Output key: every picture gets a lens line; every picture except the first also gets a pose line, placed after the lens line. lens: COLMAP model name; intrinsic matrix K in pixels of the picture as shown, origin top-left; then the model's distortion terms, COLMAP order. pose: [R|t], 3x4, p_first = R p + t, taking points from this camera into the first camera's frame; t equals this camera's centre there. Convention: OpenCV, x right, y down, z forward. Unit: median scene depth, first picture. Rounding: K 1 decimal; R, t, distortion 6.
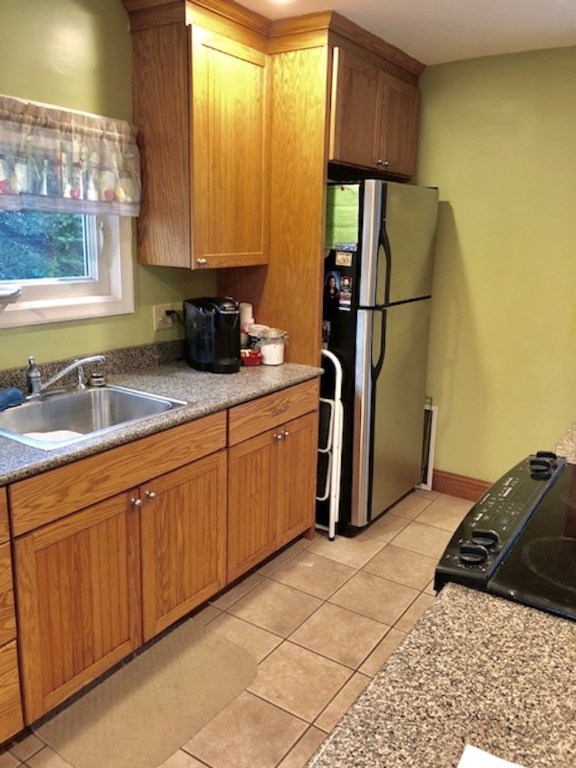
lens RADIAL K [[650.1, 0, 287.2], [0, 650.1, 381.8], [0, 0, 1]] dist [0.031262, -0.038024]
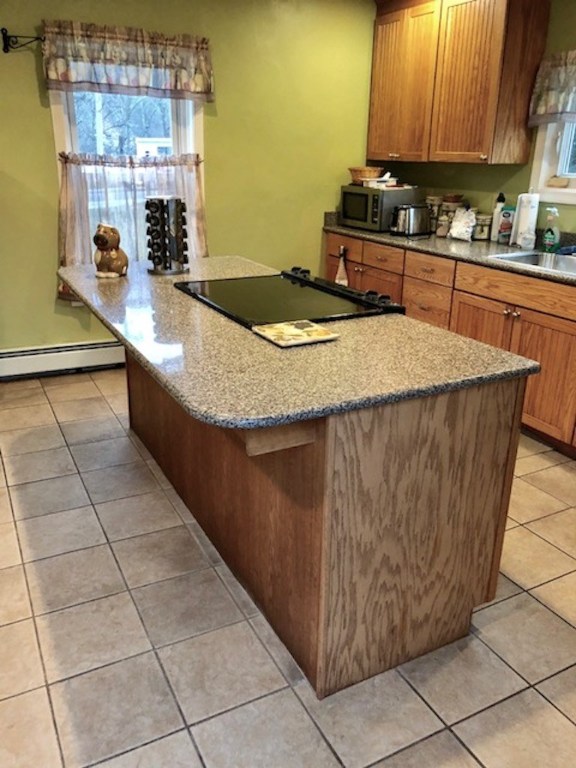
lens RADIAL K [[650.1, 0, 288.2], [0, 650.1, 383.8], [0, 0, 1]] dist [0.031262, -0.038024]
pose [[-0.495519, 0.285459, -0.820350, 1.467841], [-0.200505, 0.881354, 0.427799, -0.247030], [0.845138, 0.376467, -0.379492, 1.304267]]
